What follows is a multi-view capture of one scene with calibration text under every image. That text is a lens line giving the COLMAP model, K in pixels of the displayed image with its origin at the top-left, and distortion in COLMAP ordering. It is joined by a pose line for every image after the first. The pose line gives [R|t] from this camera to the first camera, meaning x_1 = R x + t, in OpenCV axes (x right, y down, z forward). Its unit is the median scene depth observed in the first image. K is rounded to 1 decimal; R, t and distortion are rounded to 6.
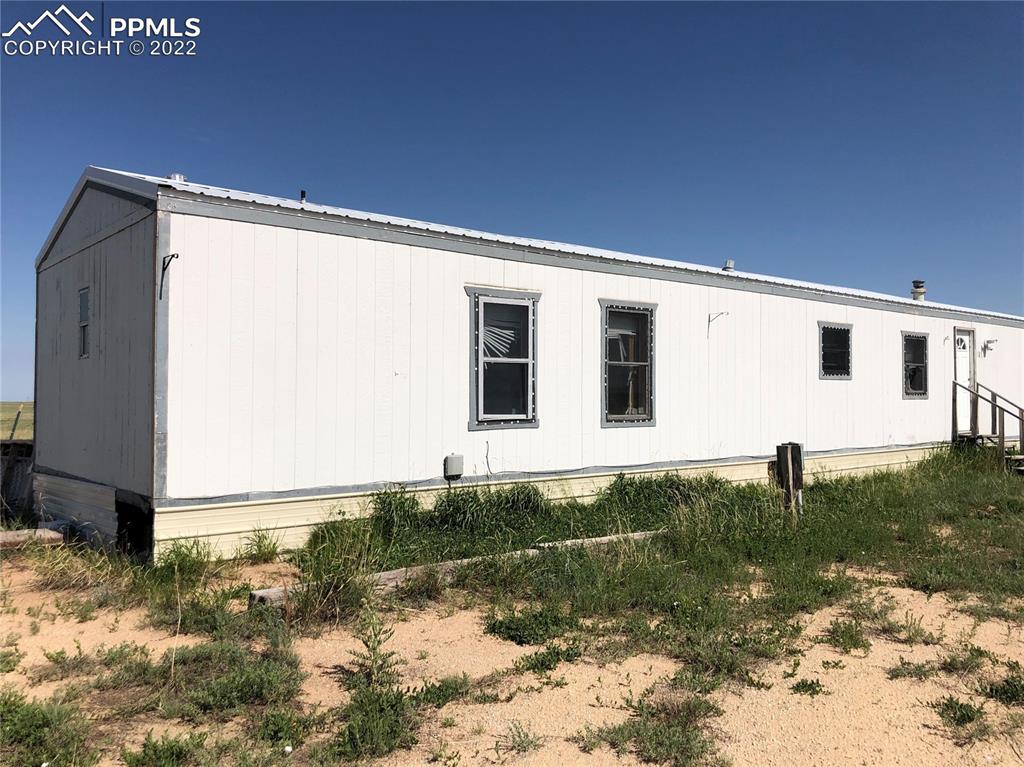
lens RADIAL K [[858.0, 0, 514.0], [0, 858.0, 380.2], [0, 0, 1]] dist [0.048835, -0.029051]
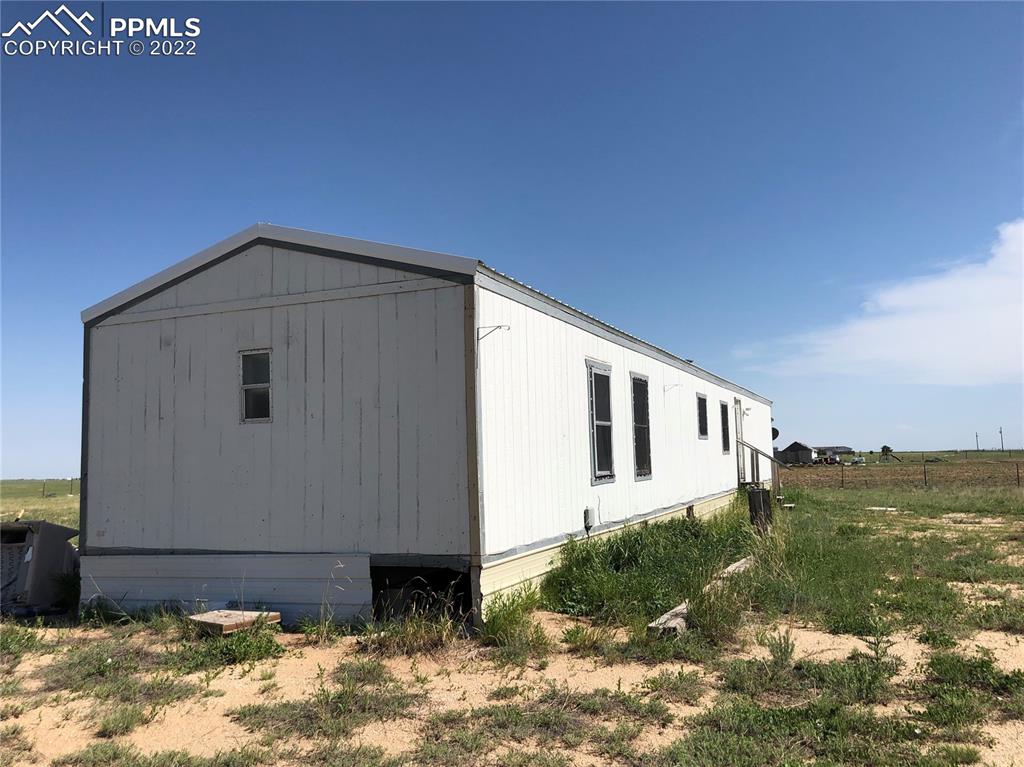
lens RADIAL K [[858.0, 0, 515.4], [0, 858.0, 388.1], [0, 0, 1]] dist [0.048835, -0.029051]
pose [[0.893054, 0.011324, 0.449807, -0.646965], [0.020600, 0.997606, -0.066013, 0.002783], [-0.449478, 0.068219, 0.890683, 0.026340]]
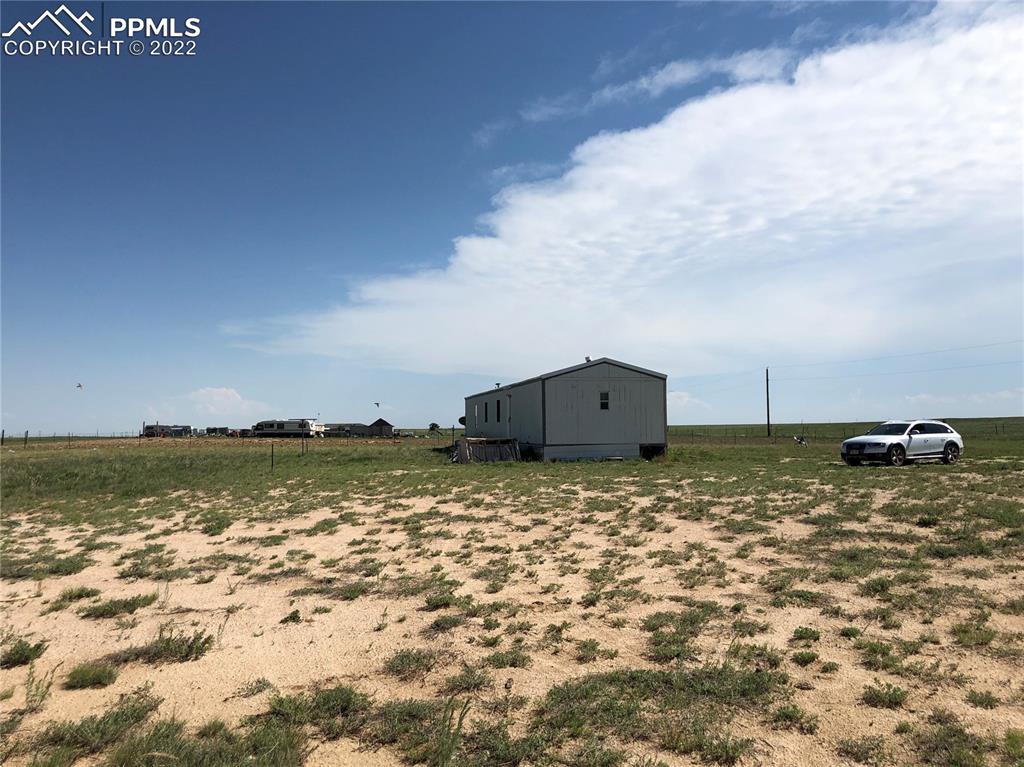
lens RADIAL K [[858.0, 0, 512.1], [0, 858.0, 383.2], [0, 0, 1]] dist [0.048835, -0.029051]
pose [[0.488483, 0.037656, 0.871761, -3.720278], [-0.005759, 0.999186, -0.039933, 0.003709], [-0.872555, 0.014486, 0.488302, -0.414754]]
